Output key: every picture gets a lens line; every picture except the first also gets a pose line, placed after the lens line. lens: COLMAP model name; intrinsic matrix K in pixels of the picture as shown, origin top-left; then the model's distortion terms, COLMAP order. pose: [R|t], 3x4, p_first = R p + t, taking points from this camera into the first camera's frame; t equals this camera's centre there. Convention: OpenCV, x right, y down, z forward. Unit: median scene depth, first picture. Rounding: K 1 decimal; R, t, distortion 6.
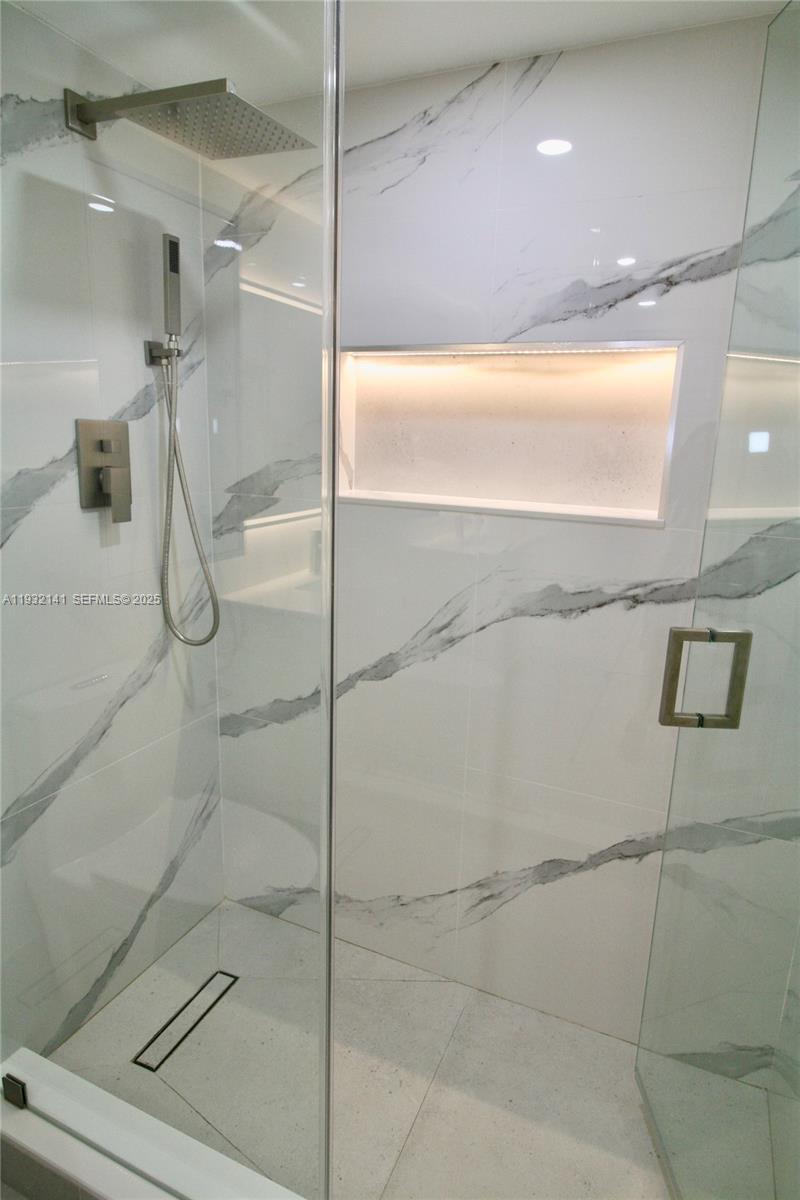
lens RADIAL K [[690.7, 0, 390.9], [0, 690.7, 602.9], [0, 0, 1]] dist [0.003190, 0.000132]
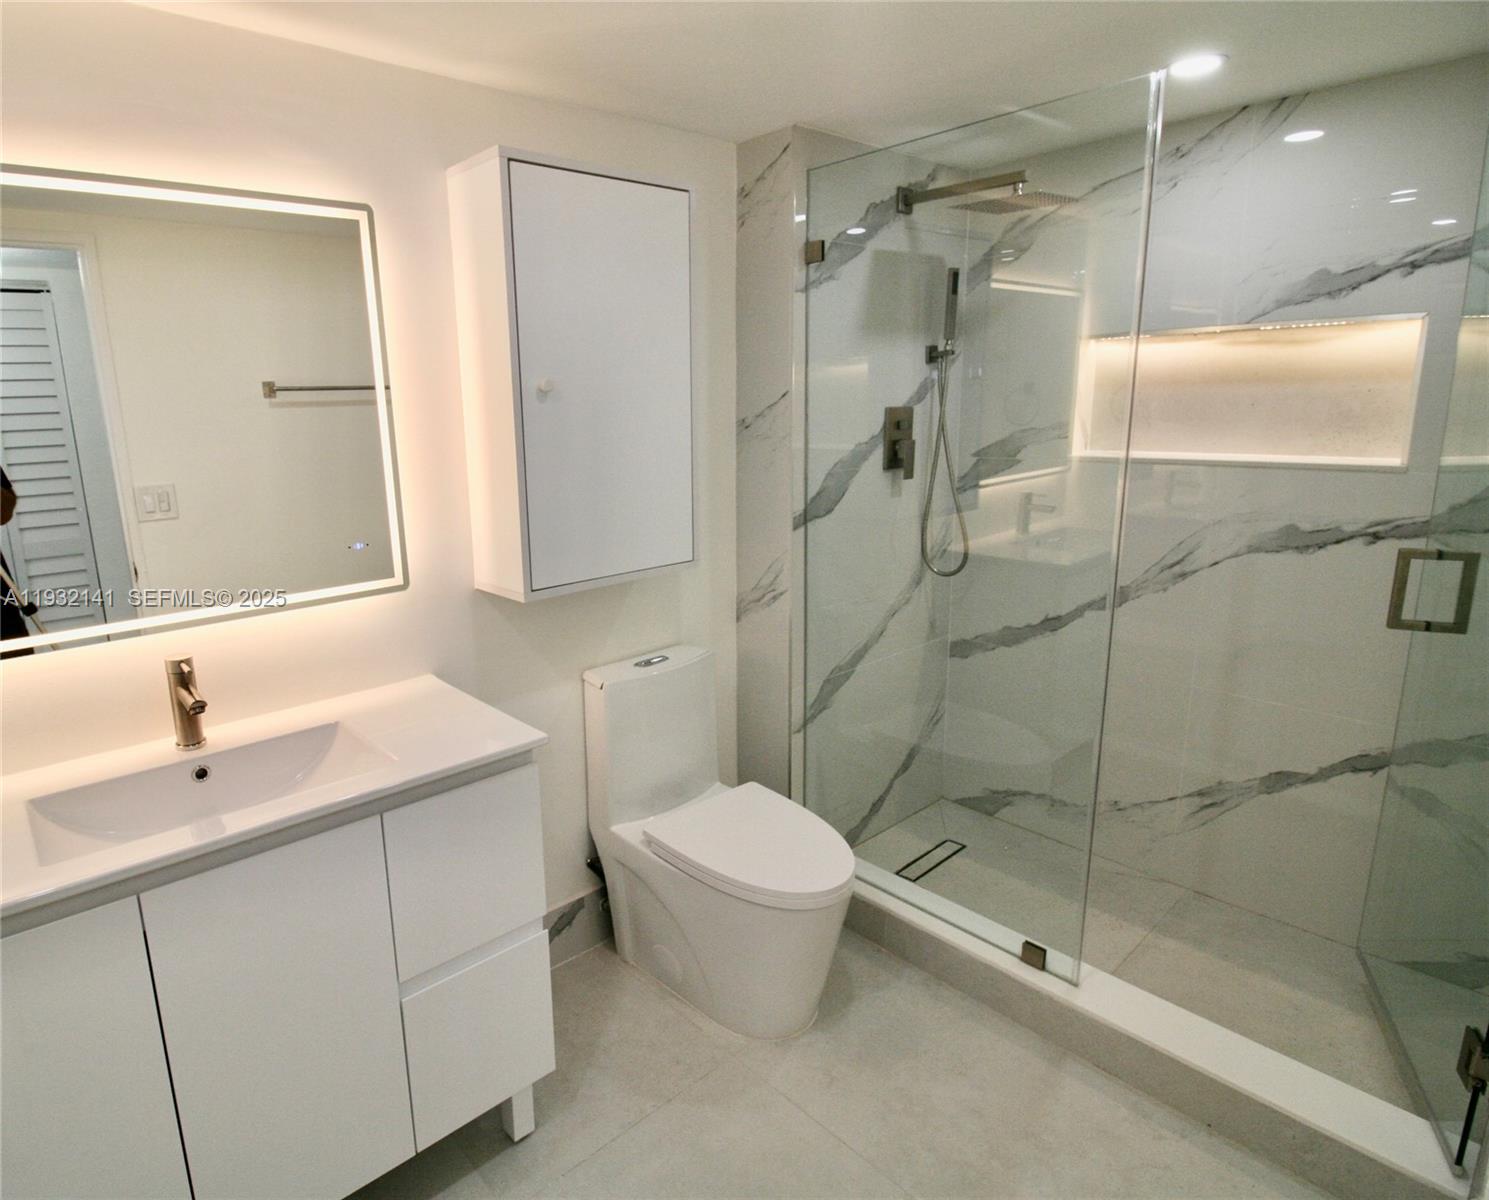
lens RADIAL K [[849.0, 0, 625.2], [0, 849.0, 598.7], [0, 0, 1]] dist [0.004386, -0.014707]
pose [[0.901594, 0.037180, -0.430983, -0.151171], [-0.041875, 0.999122, -0.001408, 0.143178], [0.430552, 0.019317, 0.902359, -0.746038]]
